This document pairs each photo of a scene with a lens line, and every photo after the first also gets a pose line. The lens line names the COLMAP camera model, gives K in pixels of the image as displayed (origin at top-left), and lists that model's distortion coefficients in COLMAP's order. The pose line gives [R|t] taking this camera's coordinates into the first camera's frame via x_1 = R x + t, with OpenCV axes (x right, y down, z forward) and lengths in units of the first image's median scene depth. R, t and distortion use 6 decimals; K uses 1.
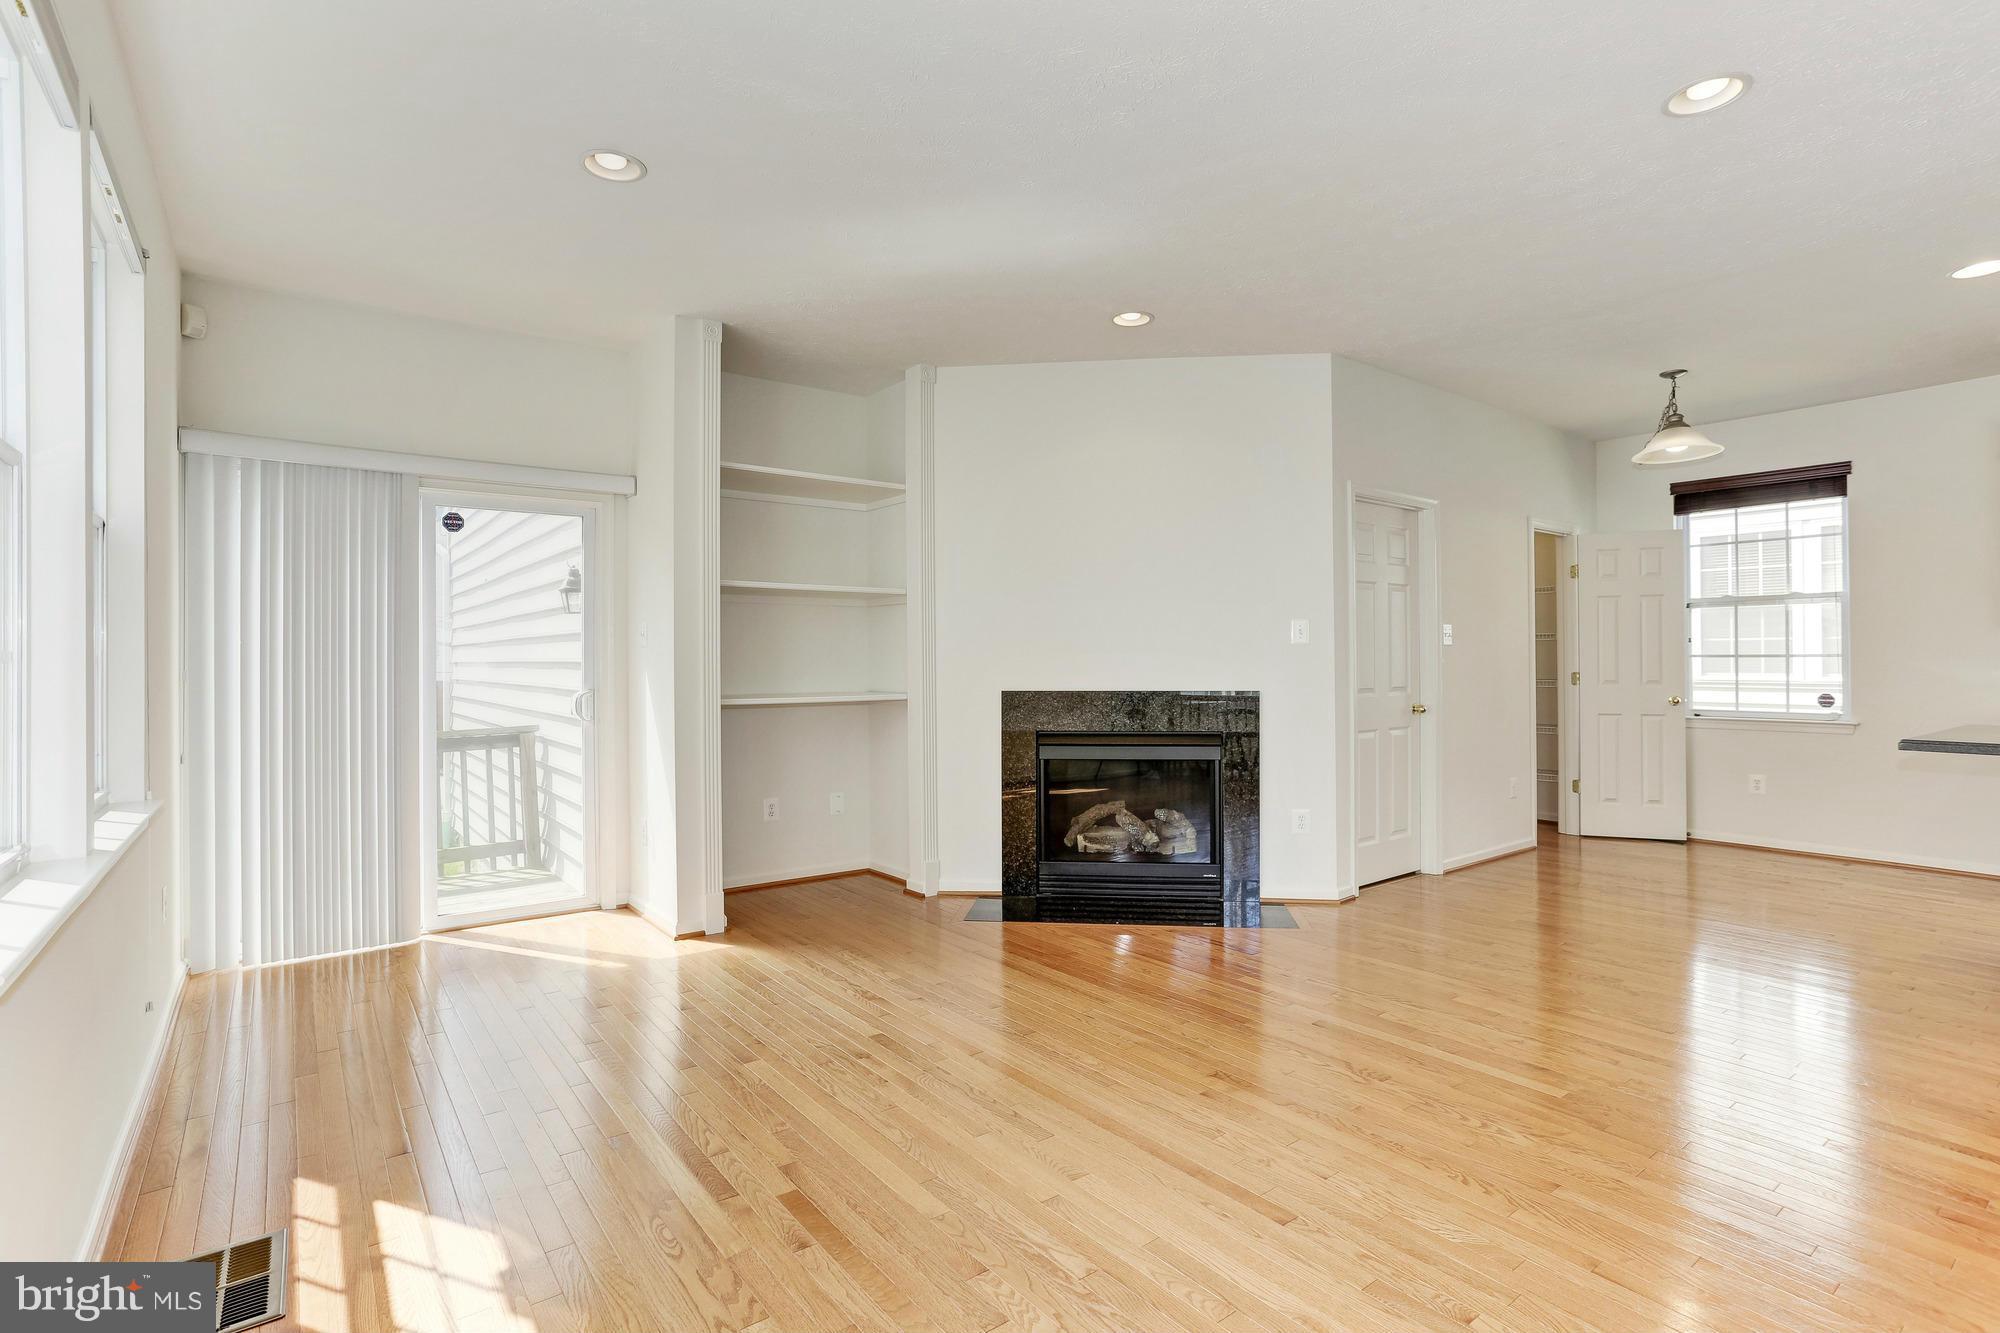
lens RADIAL K [[966.6, 0, 997.2], [0, 966.6, 661.2], [0, 0, 1]] dist [-0.042896, 0.023157]
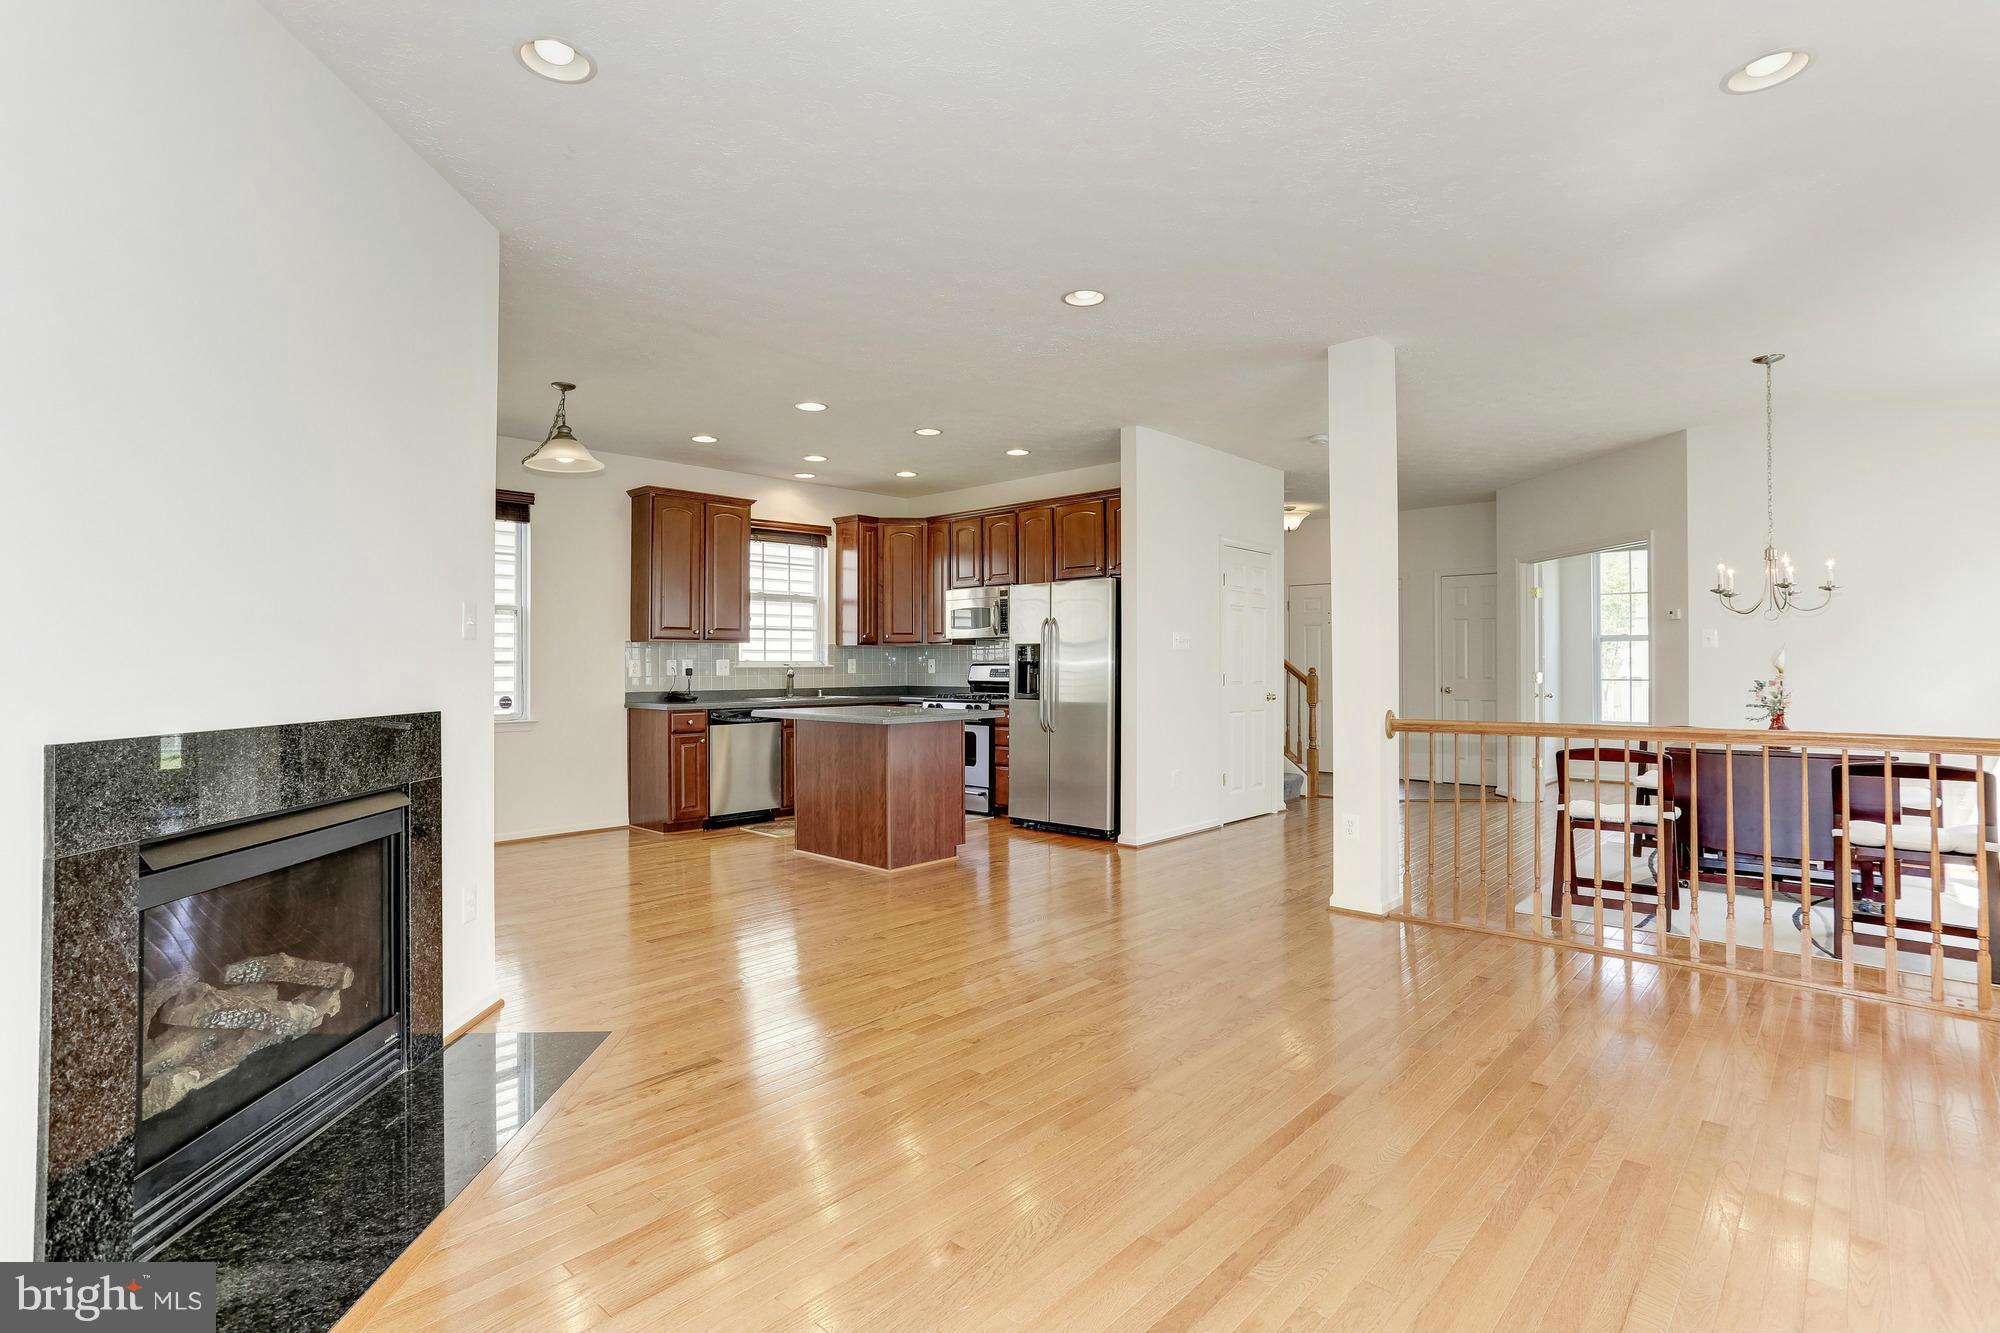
lens RADIAL K [[966.6, 0, 993.0], [0, 966.6, 657.5], [0, 0, 1]] dist [-0.042896, 0.023157]
pose [[-0.173848, 0.013276, 0.984683, -0.337564], [0.001987, 0.999912, -0.013131, 0.004554], [-0.984770, -0.000326, -0.173859, 0.630643]]
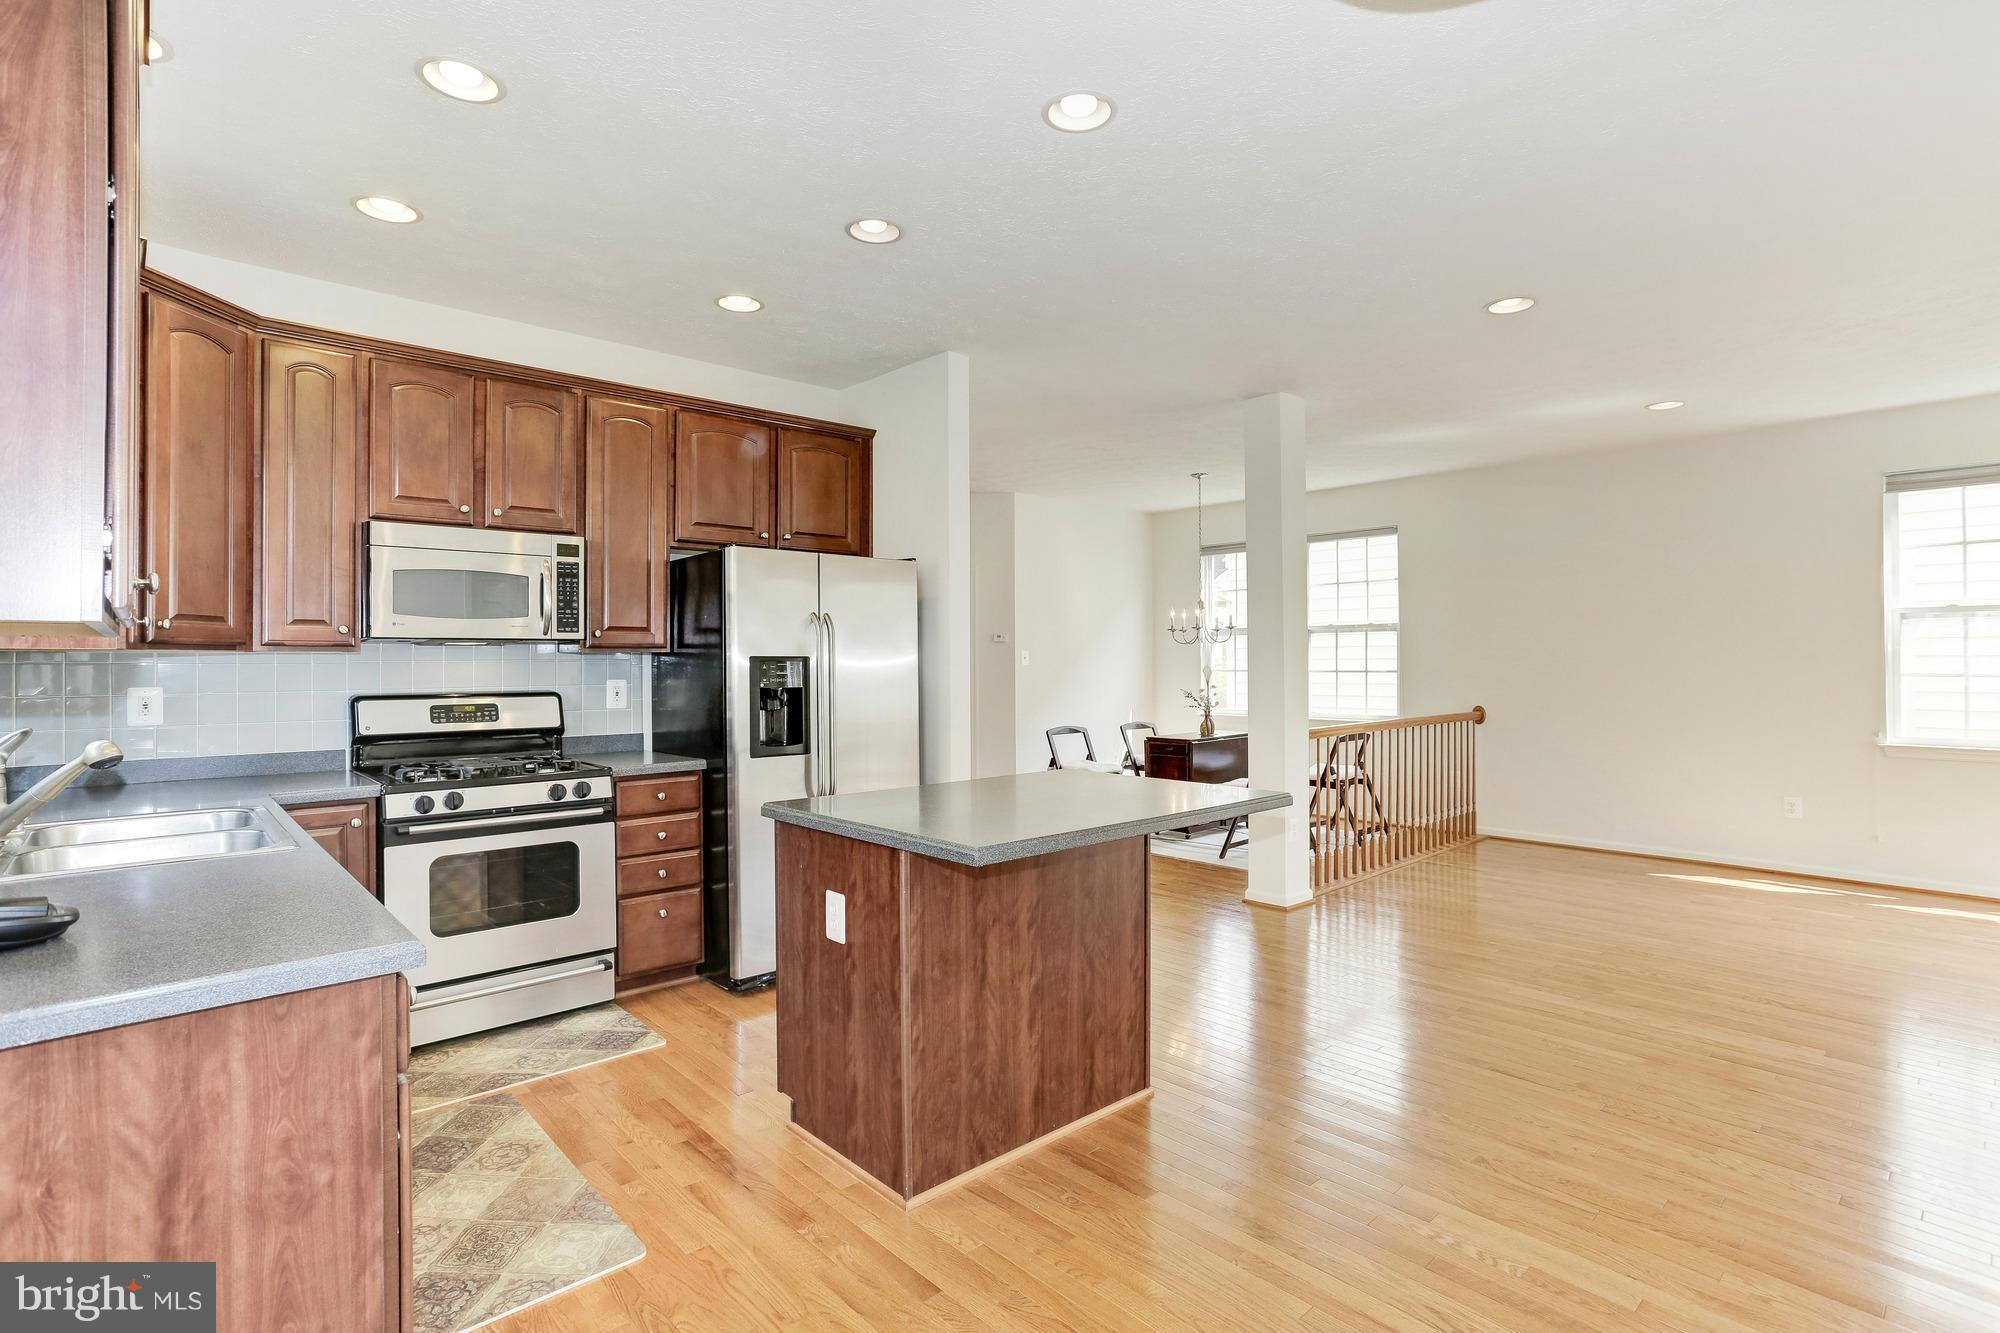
lens RADIAL K [[966.6, 0, 996.5], [0, 966.6, 657.0], [0, 0, 1]] dist [-0.042896, 0.023157]
pose [[-0.995355, 0.010863, -0.095661, 0.742389], [0.011610, 0.999906, -0.007251, -0.020826], [0.095573, -0.008328, -0.995388, 1.058628]]
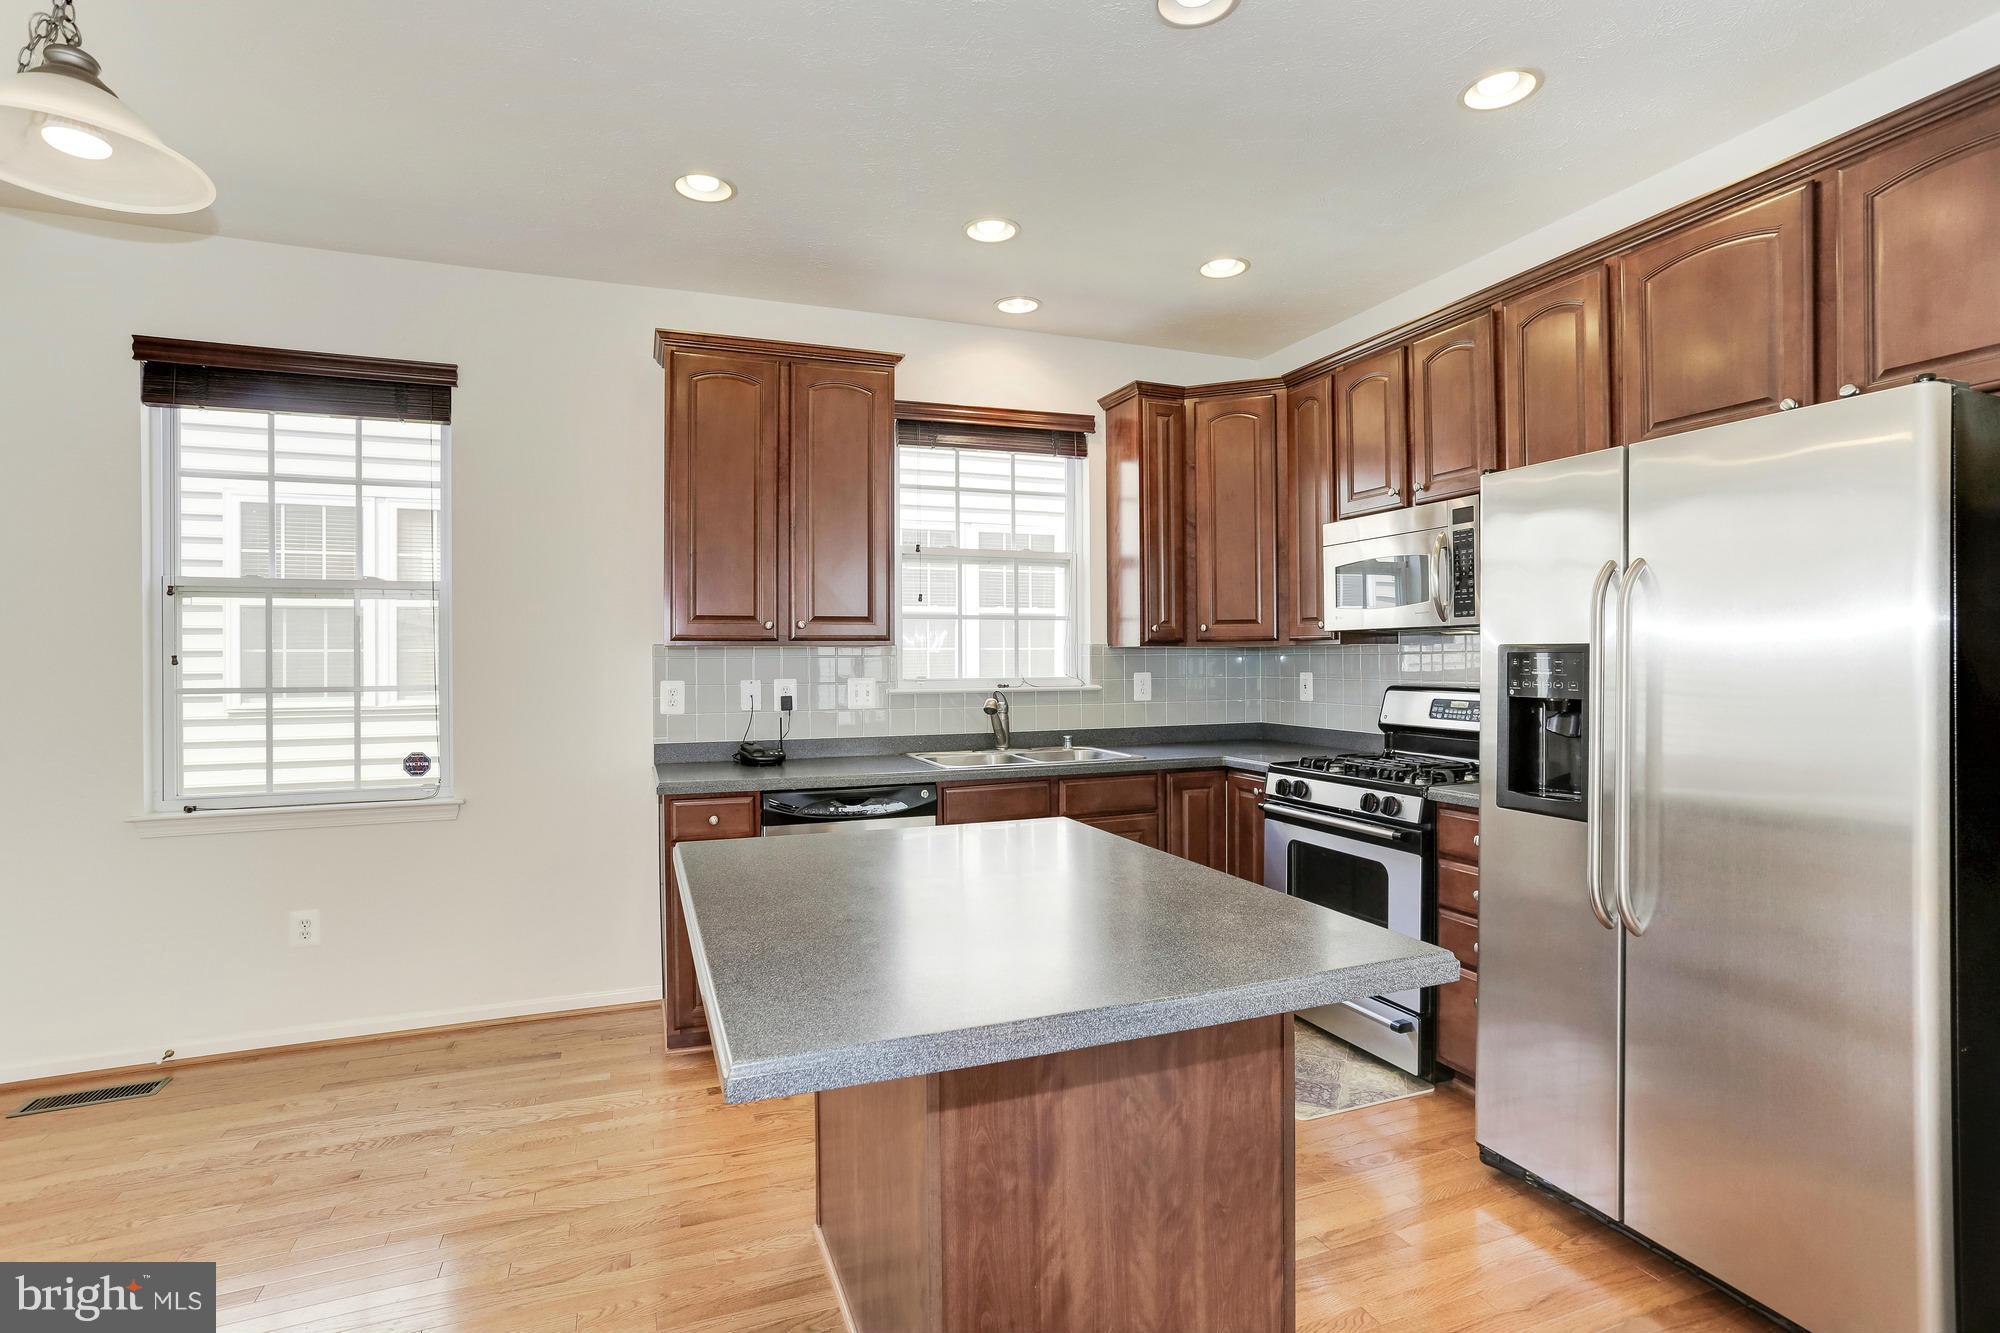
lens RADIAL K [[966.6, 0, 1001.3], [0, 966.6, 655.0], [0, 0, 1]] dist [-0.042896, 0.023157]
pose [[0.267395, 0.007082, 0.963561, 0.397410], [0.002786, 0.999963, -0.008123, -0.021059], [-0.963583, 0.004857, 0.267365, 0.488545]]
